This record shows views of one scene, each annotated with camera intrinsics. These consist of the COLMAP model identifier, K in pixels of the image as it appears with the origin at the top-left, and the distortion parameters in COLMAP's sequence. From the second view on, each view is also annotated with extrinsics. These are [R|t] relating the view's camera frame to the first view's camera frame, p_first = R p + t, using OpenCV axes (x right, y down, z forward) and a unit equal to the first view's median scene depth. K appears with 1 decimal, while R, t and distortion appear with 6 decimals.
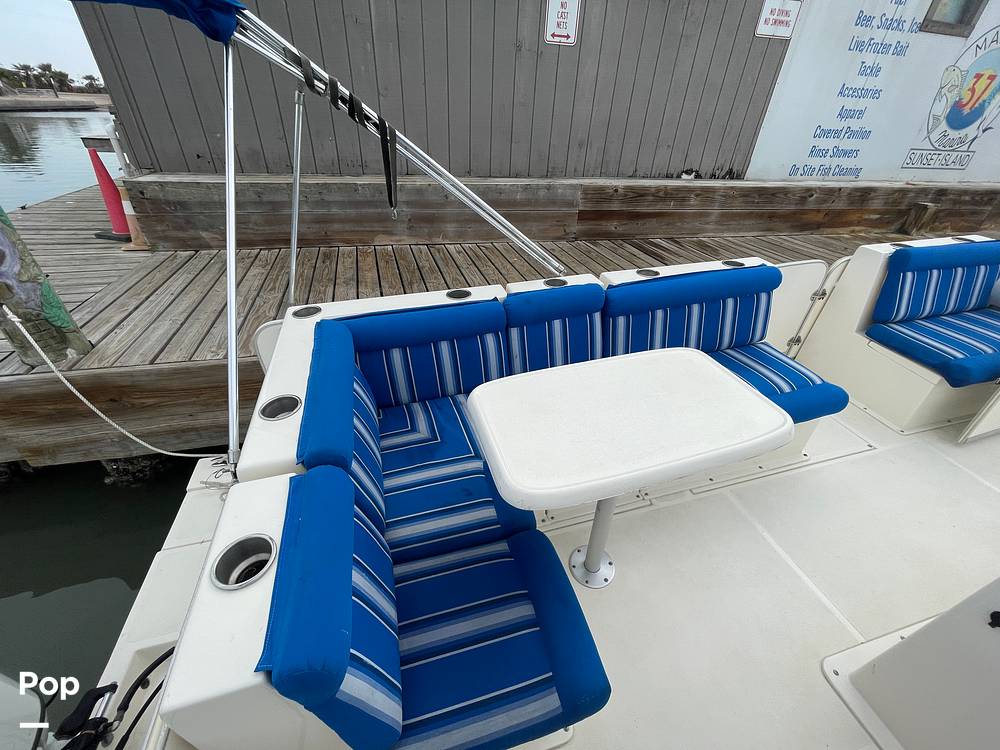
lens RADIAL K [[405.6, 0, 508.6], [0, 405.6, 377.1], [0, 0, 1]] dist [-0.003204, 0.000901]
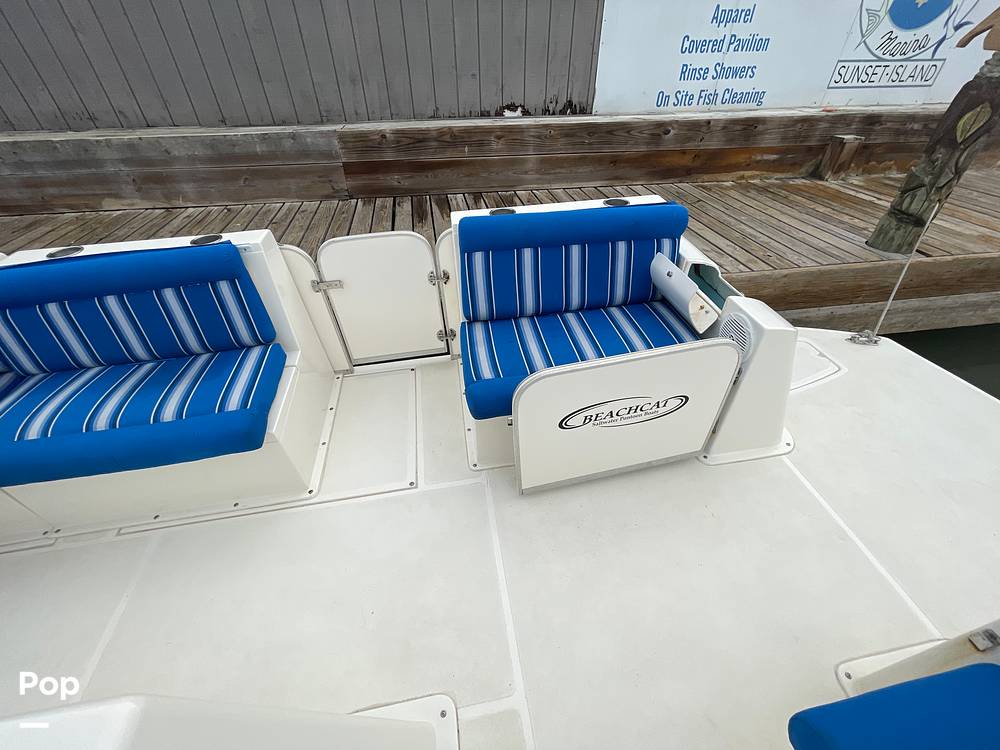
lens RADIAL K [[405.6, 0, 502.5], [0, 405.6, 373.4], [0, 0, 1]] dist [-0.003204, 0.000901]
pose [[0.992119, 0.033086, -0.120849, 0.606185], [-0.020437, 0.994321, 0.104442, -0.063344], [0.123619, -0.101149, 0.987161, 0.148838]]
